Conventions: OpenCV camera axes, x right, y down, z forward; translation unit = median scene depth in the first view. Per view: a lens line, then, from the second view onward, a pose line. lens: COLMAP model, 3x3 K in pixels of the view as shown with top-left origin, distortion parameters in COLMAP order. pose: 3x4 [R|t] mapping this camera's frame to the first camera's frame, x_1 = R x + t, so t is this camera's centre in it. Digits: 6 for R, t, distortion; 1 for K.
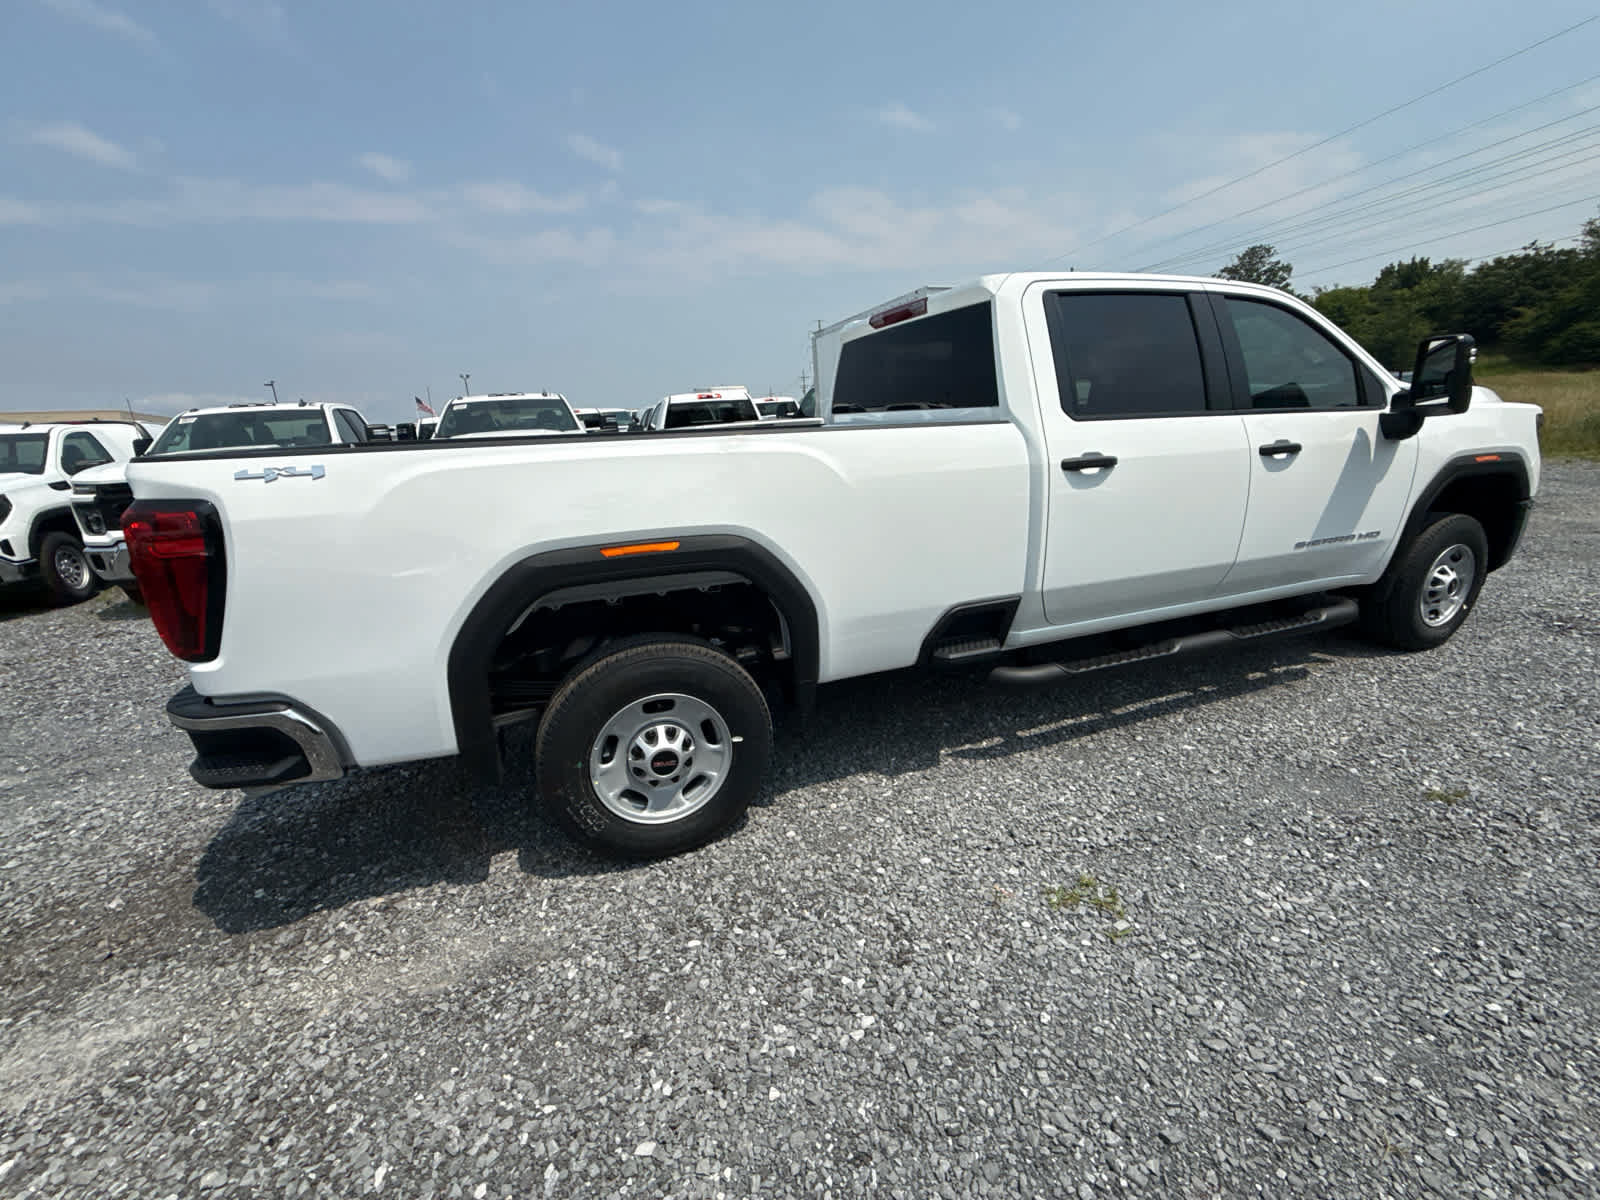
lens RADIAL K [[654.0, 0, 802.5], [0, 654.0, 596.7], [0, 0, 1]] dist [0.000875, 0.000286]
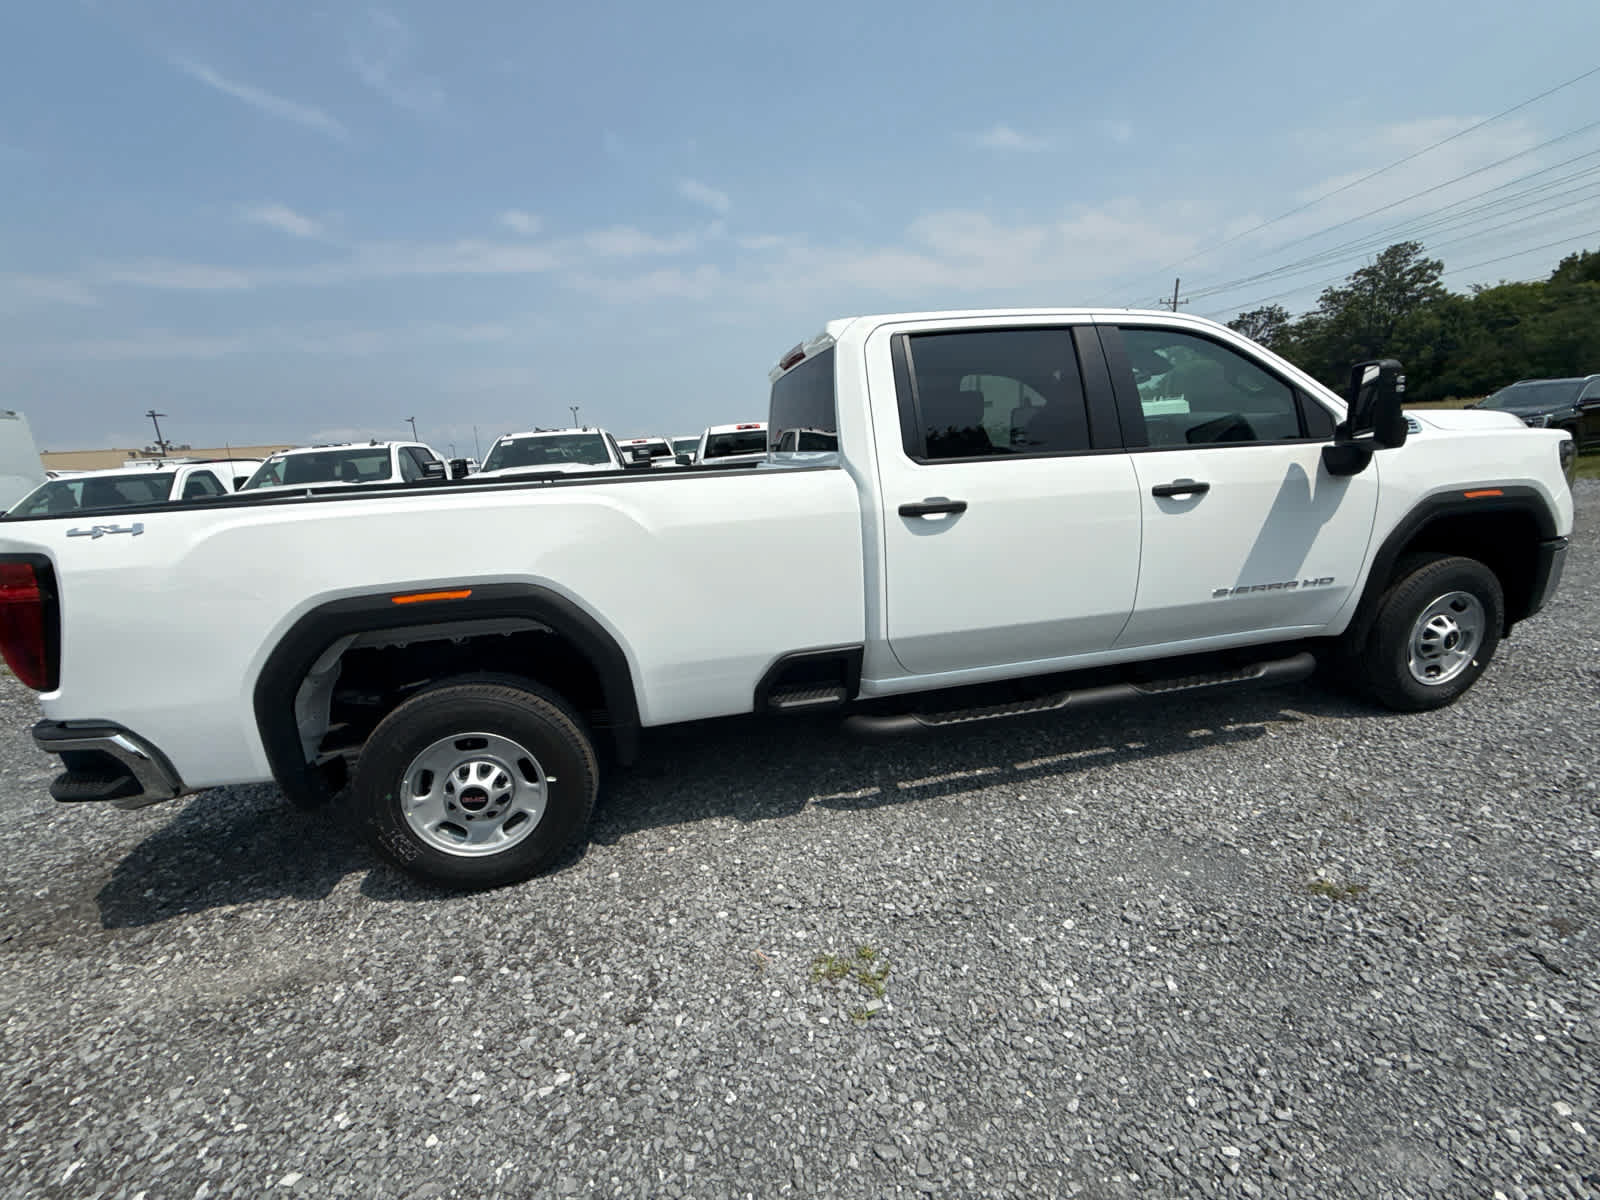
lens RADIAL K [[654.0, 0, 803.8], [0, 654.0, 593.7], [0, 0, 1]] dist [0.000875, 0.000286]
pose [[0.989233, 0.015717, -0.145503, 0.406274], [-0.021021, 0.999167, -0.034990, -0.042655], [0.144832, 0.037672, 0.988739, 0.025963]]
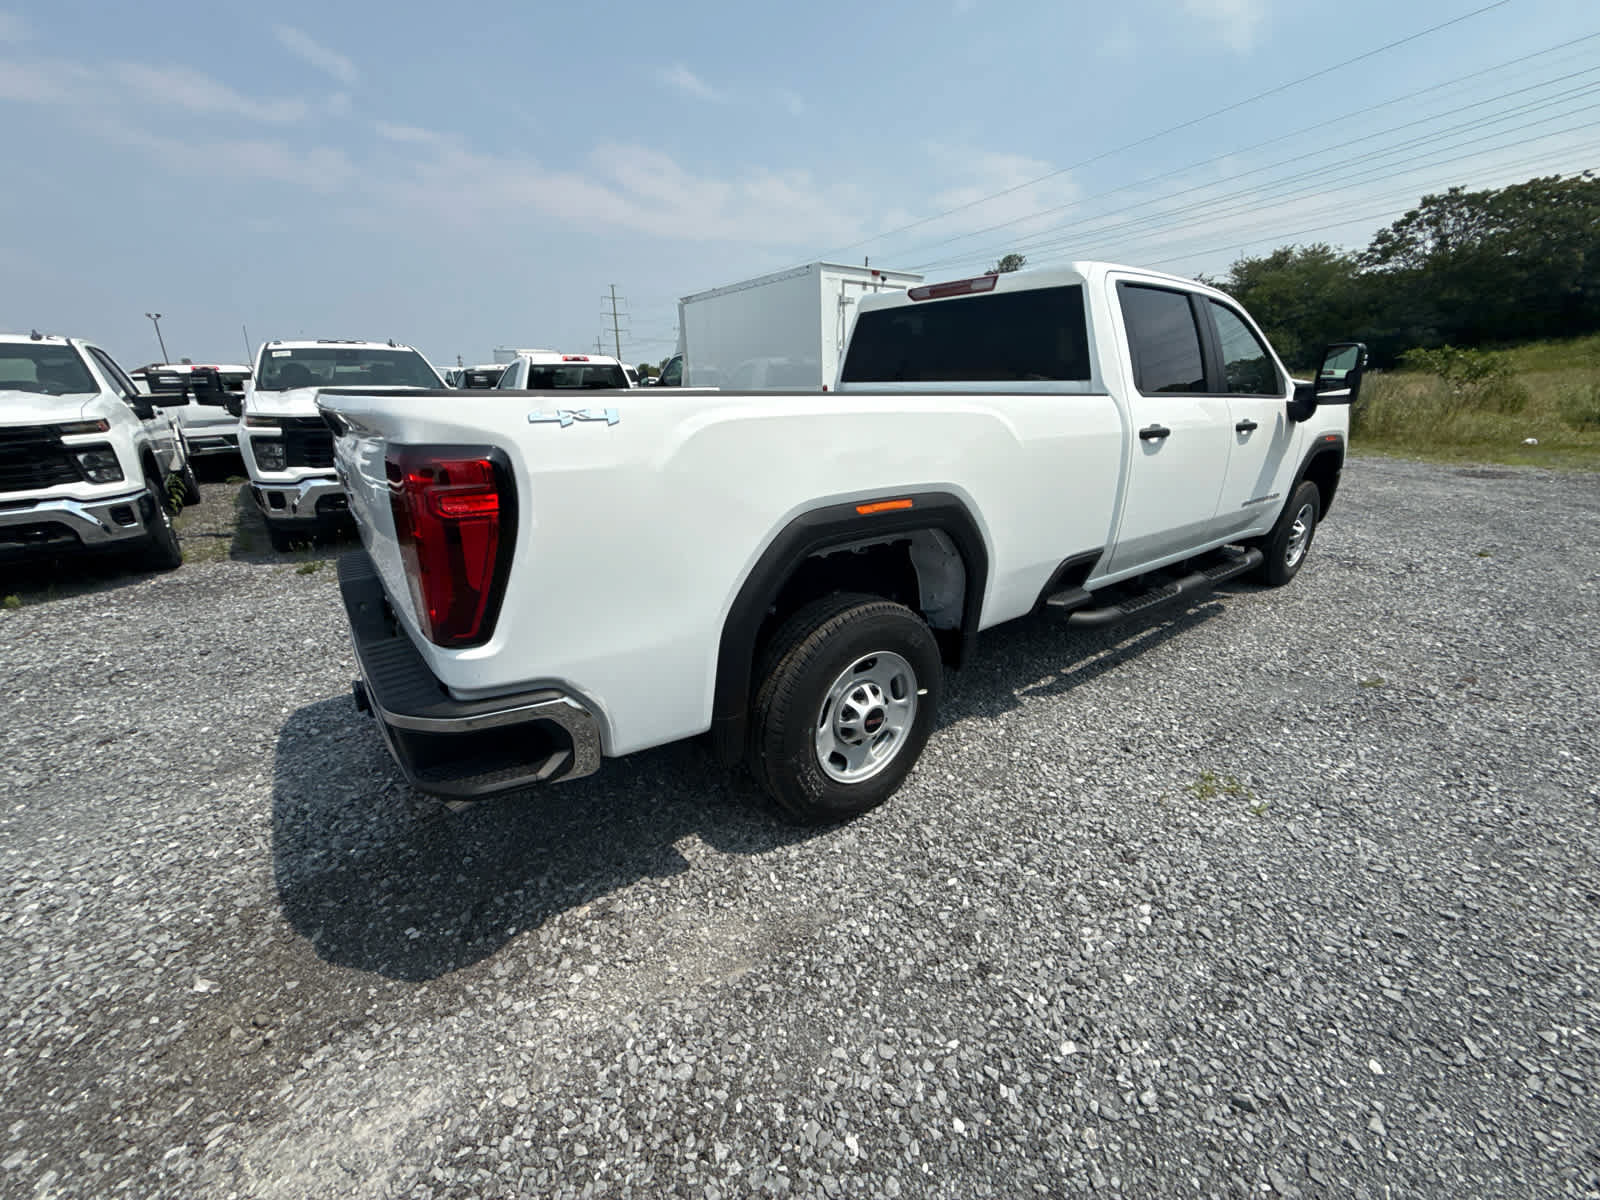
lens RADIAL K [[654.0, 0, 814.3], [0, 654.0, 595.9], [0, 0, 1]] dist [0.000875, 0.000286]
pose [[0.949746, -0.053178, 0.308473, -0.534219], [0.043031, 0.998288, 0.039607, 0.016383], [-0.310051, -0.024343, 0.950408, 0.063822]]
